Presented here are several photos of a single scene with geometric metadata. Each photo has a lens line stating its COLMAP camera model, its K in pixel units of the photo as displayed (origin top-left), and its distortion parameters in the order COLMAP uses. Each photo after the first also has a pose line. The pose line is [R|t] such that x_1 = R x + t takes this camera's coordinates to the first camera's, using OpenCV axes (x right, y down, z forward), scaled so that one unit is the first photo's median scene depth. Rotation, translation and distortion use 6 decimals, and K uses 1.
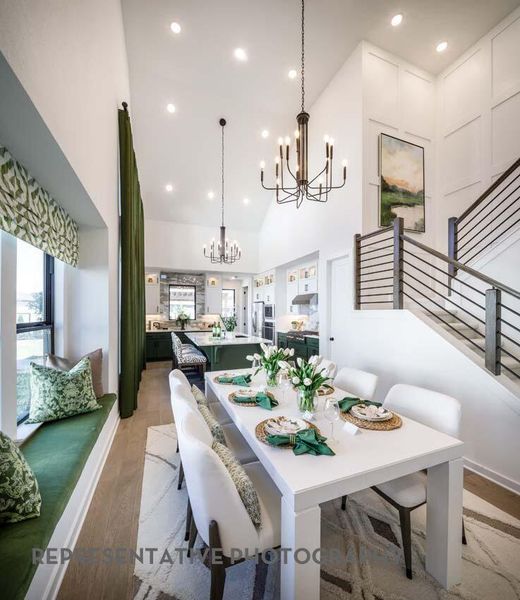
lens RADIAL K [[257.2, 0, 259.0], [0, 257.2, 314.0], [0, 0, 1]] dist [0.000863, 0.000083]
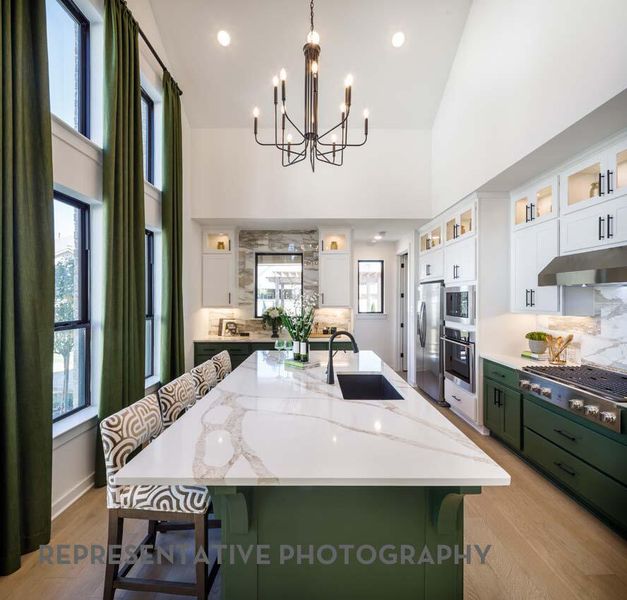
lens RADIAL K [[298.7, 0, 313.5], [0, 298.7, 300.0], [0, 0, 1]] dist [0.001103, 0.000021]
pose [[0.930590, 0.001926, -0.366059, -0.000758], [-0.002199, 0.999998, -0.000329, -0.014968], [0.366058, 0.001111, 0.930591, 0.465052]]
